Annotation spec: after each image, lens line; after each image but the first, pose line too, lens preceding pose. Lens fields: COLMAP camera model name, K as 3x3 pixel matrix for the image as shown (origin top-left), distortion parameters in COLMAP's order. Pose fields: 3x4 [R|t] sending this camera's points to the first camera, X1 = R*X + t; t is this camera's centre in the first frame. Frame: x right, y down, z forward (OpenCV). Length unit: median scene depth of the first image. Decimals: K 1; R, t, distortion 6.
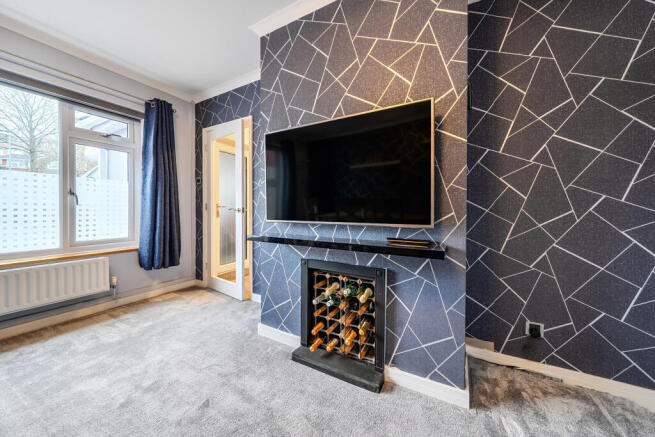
lens RADIAL K [[236.4, 0, 328.0], [0, 236.4, 213.2], [0, 0, 1]] dist [-0.000480, 0.000073]
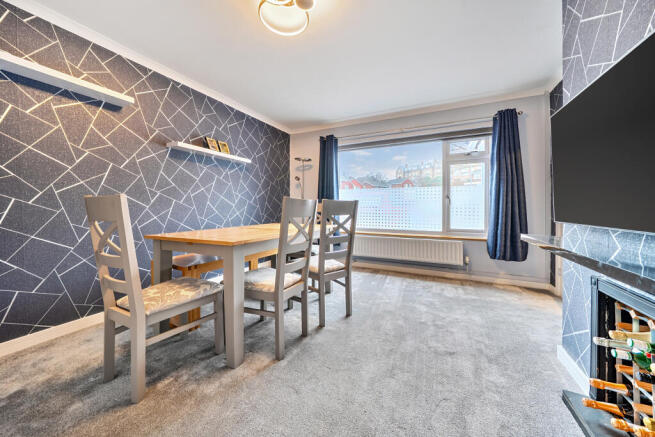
lens RADIAL K [[236.4, 0, 328.0], [0, 236.4, 213.2], [0, 0, 1]] dist [-0.000480, 0.000073]
pose [[0.052918, 0.021831, -0.998360, 0.435591], [-0.013340, 0.999687, 0.021153, -0.002059], [0.998510, 0.012199, 0.053192, 0.128232]]
